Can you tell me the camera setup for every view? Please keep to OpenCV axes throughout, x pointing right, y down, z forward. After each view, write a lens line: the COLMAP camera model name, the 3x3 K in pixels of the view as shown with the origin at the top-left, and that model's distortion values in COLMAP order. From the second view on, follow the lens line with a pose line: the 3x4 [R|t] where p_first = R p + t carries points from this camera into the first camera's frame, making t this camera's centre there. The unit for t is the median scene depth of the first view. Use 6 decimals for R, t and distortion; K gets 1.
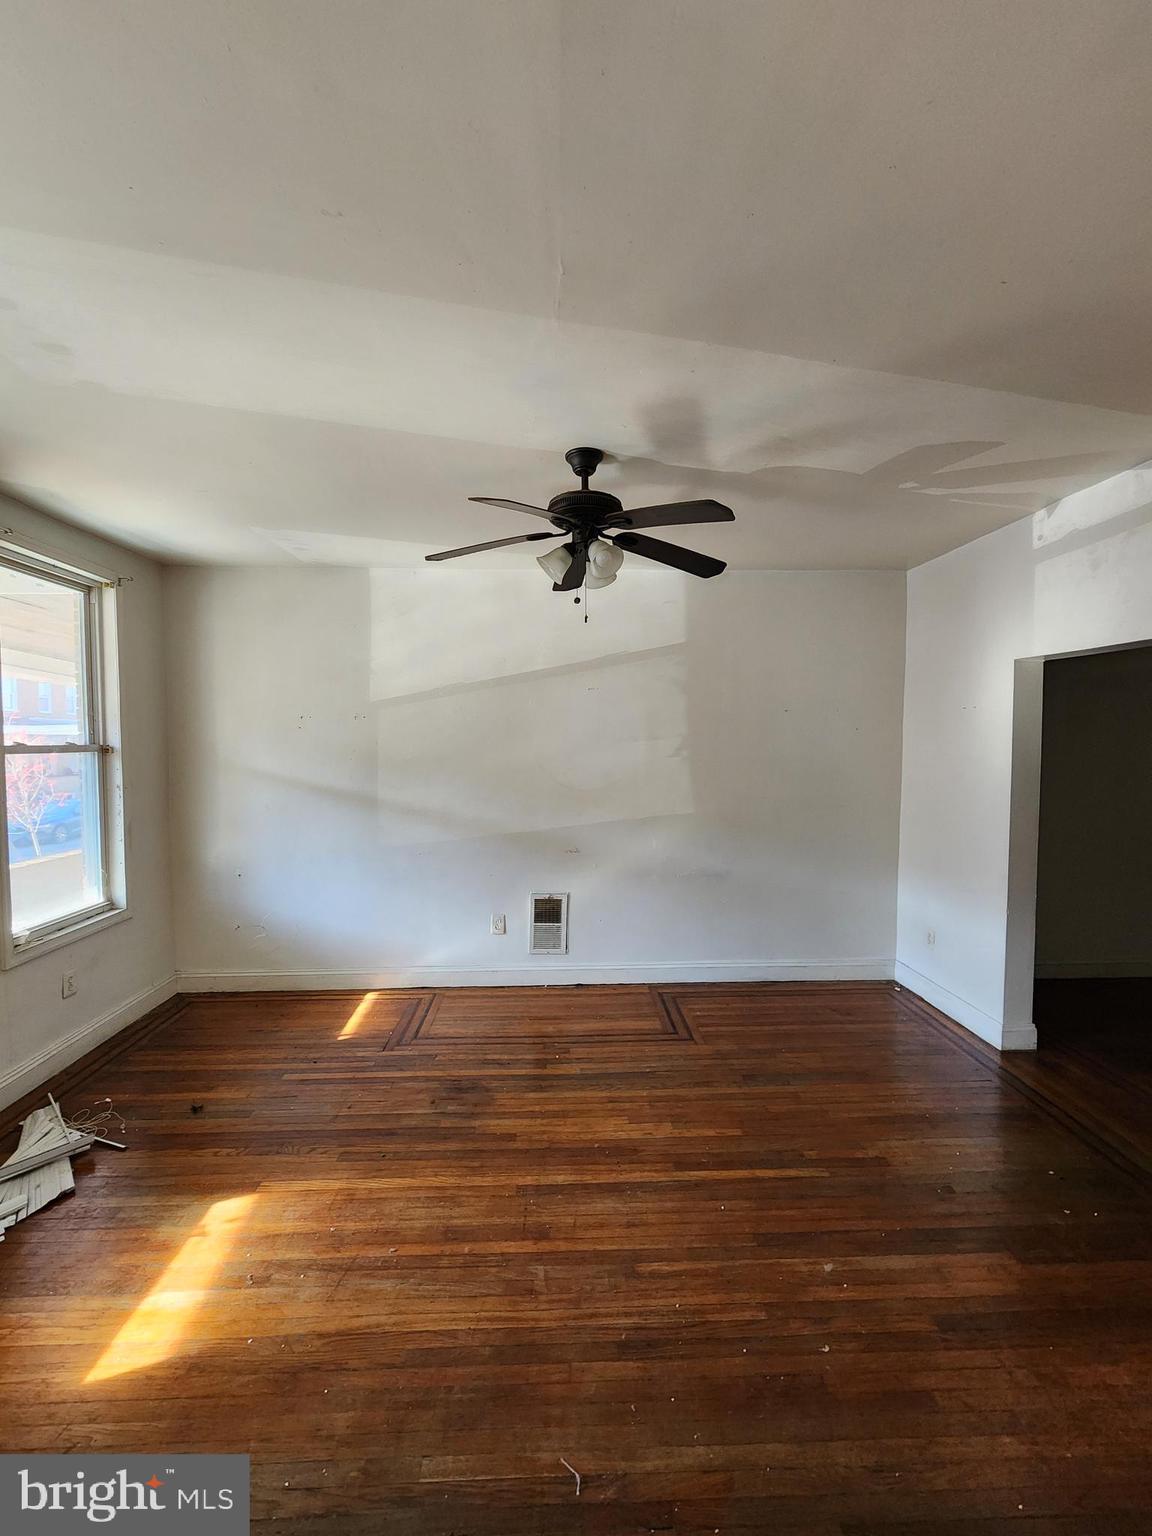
lens RADIAL K [[628.6, 0, 577.3], [0, 628.6, 771.7], [0, 0, 1]] dist [-0.002973, 0.000276]
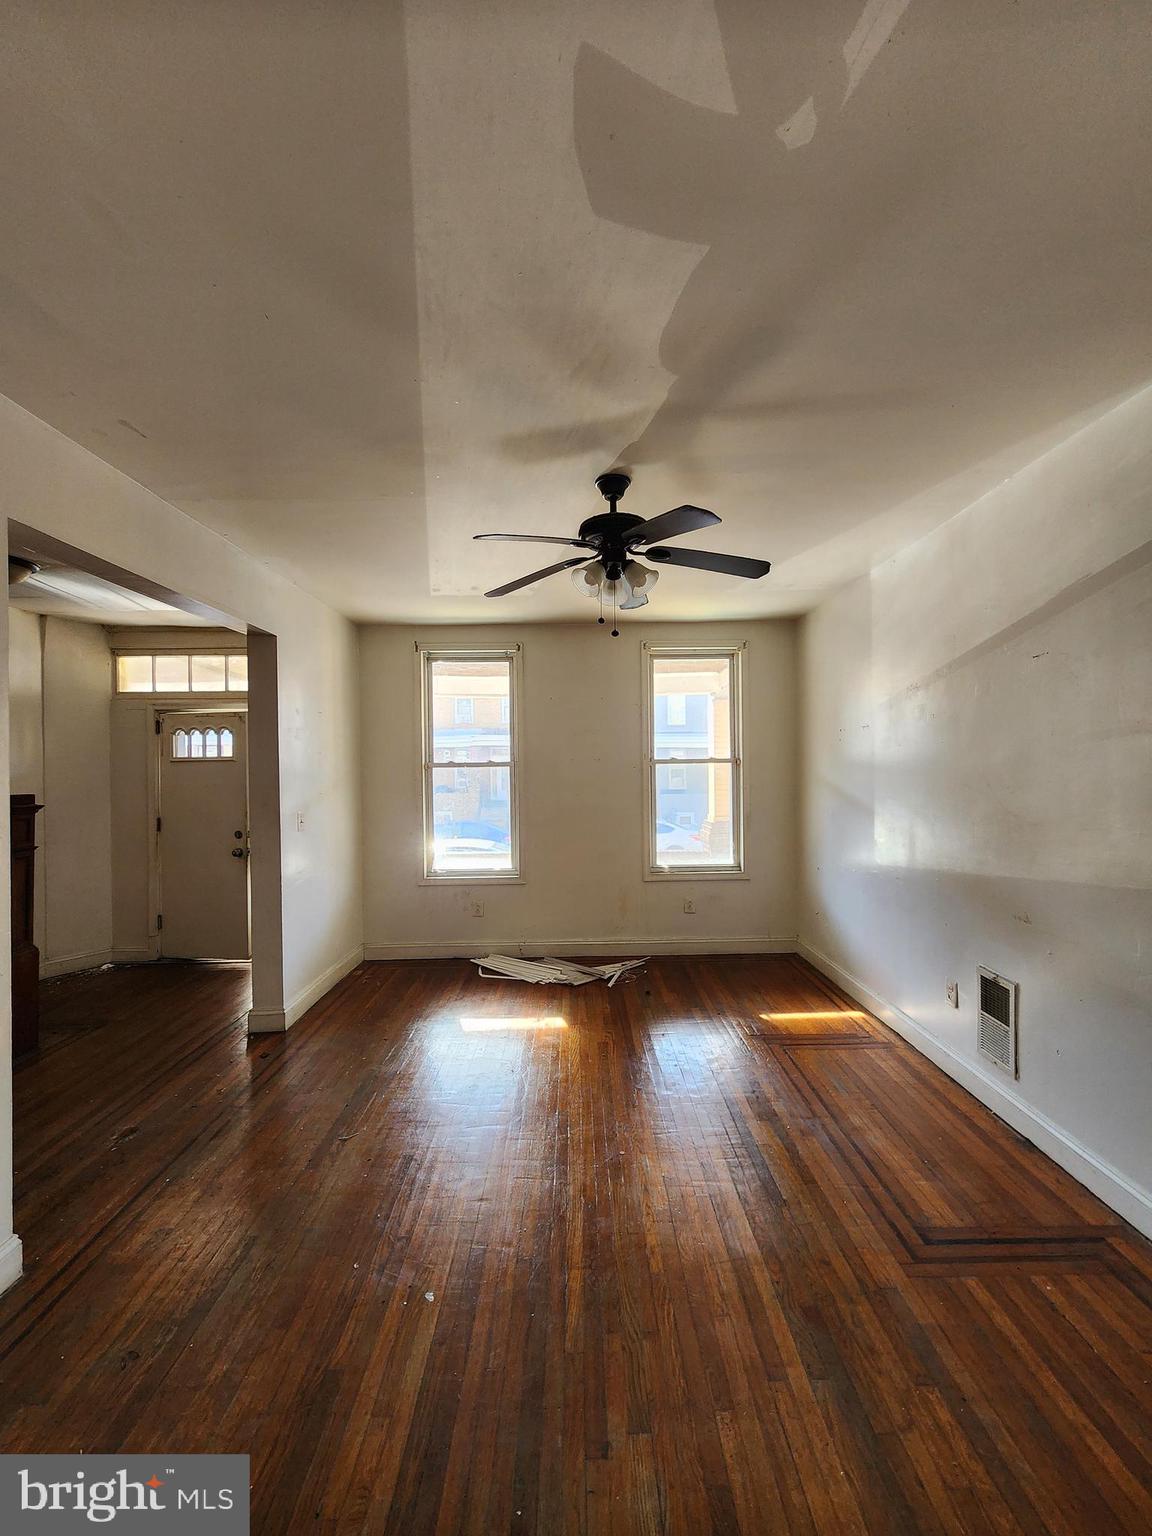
lens RADIAL K [[628.6, 0, 578.3], [0, 628.6, 766.1], [0, 0, 1]] dist [-0.002973, 0.000276]
pose [[-0.032404, 0.000946, -0.999474, 0.745463], [-0.031728, 0.999495, 0.001975, -0.014271], [0.998971, 0.031775, -0.032358, 0.681843]]
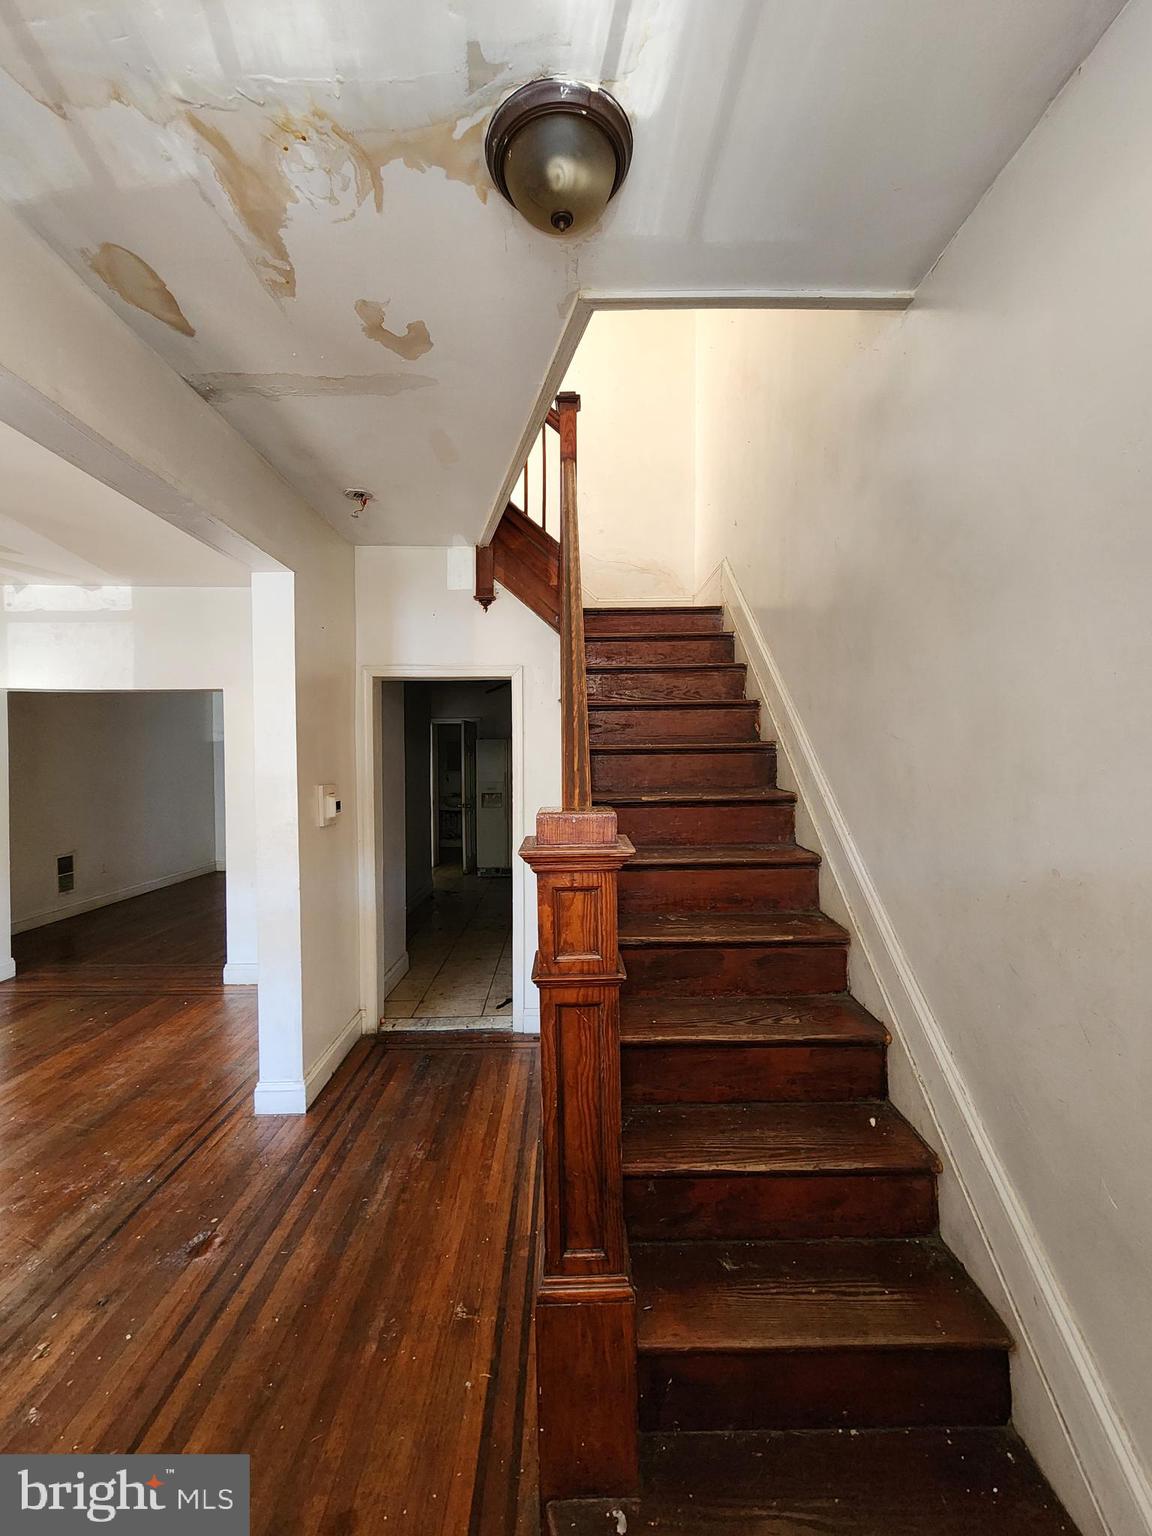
lens RADIAL K [[628.6, 0, 574.3], [0, 628.6, 761.2], [0, 0, 1]] dist [-0.002973, 0.000276]
pose [[0.028050, -0.008772, 0.999568, -0.564797], [0.049320, 0.998756, 0.007381, 0.028388], [-0.998389, 0.049092, 0.028448, -0.258668]]
